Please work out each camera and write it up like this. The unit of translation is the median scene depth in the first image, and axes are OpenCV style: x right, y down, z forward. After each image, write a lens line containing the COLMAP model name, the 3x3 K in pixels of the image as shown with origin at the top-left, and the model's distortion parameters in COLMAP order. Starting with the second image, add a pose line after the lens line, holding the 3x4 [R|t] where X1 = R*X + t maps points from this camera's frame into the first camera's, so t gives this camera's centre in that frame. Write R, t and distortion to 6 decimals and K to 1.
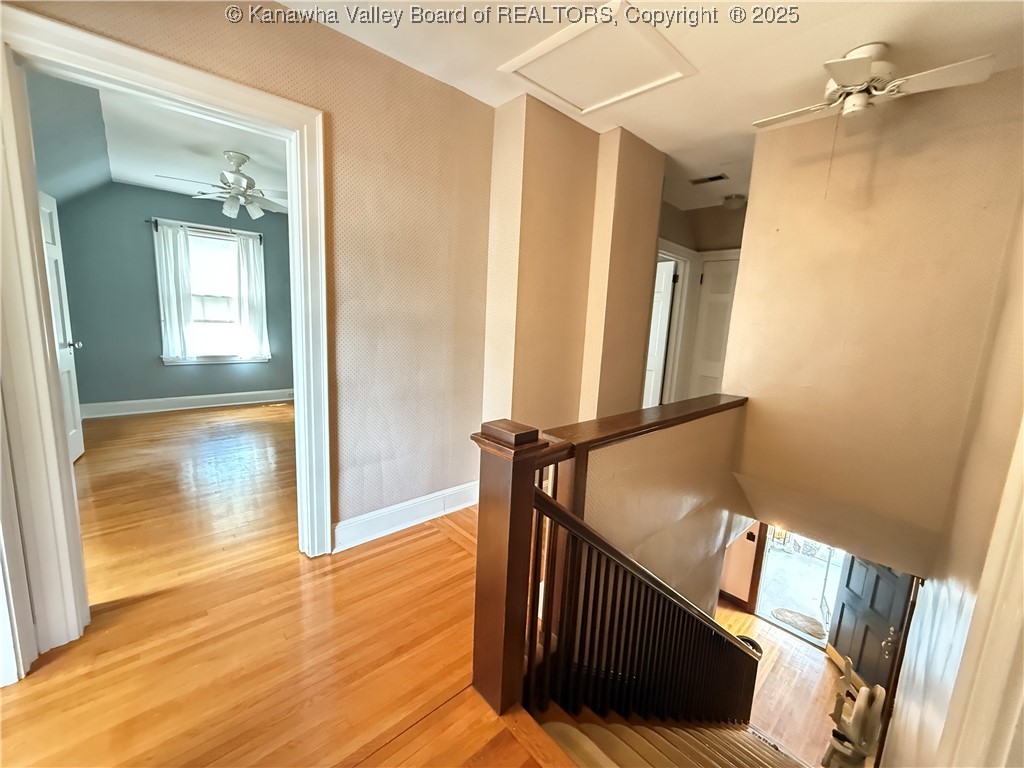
lens RADIAL K [[412.4, 0, 514.6], [0, 412.4, 382.3], [0, 0, 1]] dist [0.000337, -0.001083]
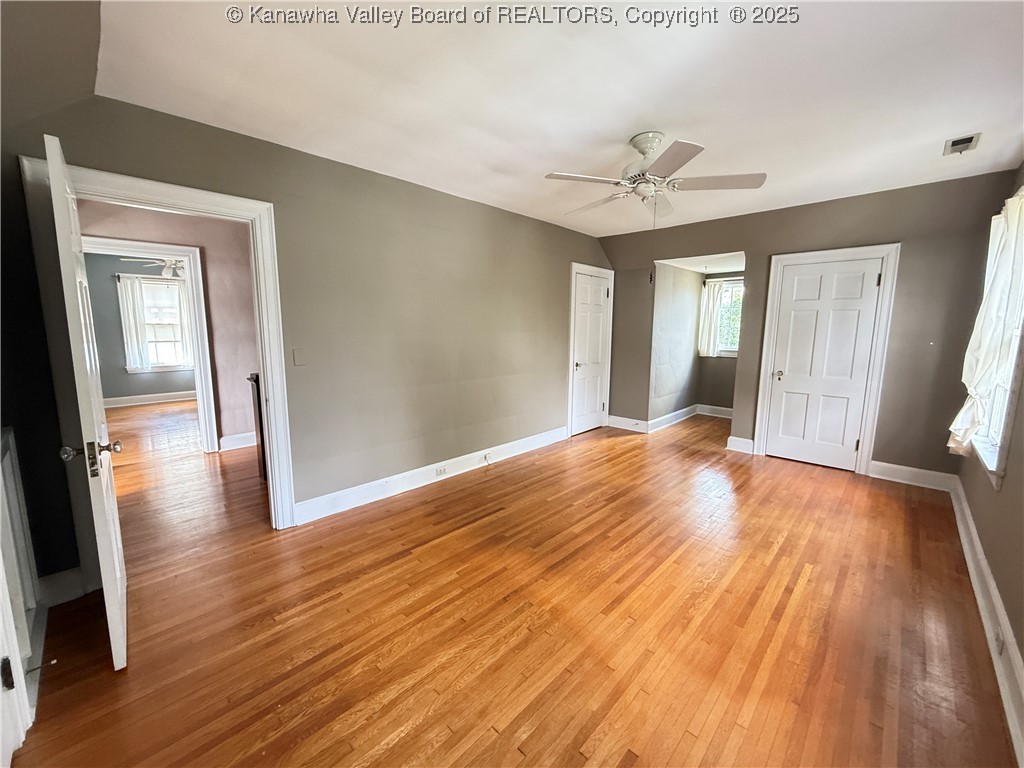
lens RADIAL K [[412.4, 0, 508.3], [0, 412.4, 383.7], [0, 0, 1]] dist [0.000337, -0.001083]
pose [[0.997756, -0.048234, 0.046439, 0.419903], [0.048859, 0.998728, -0.012419, 0.078964], [-0.045781, 0.014660, 0.998844, -0.513546]]
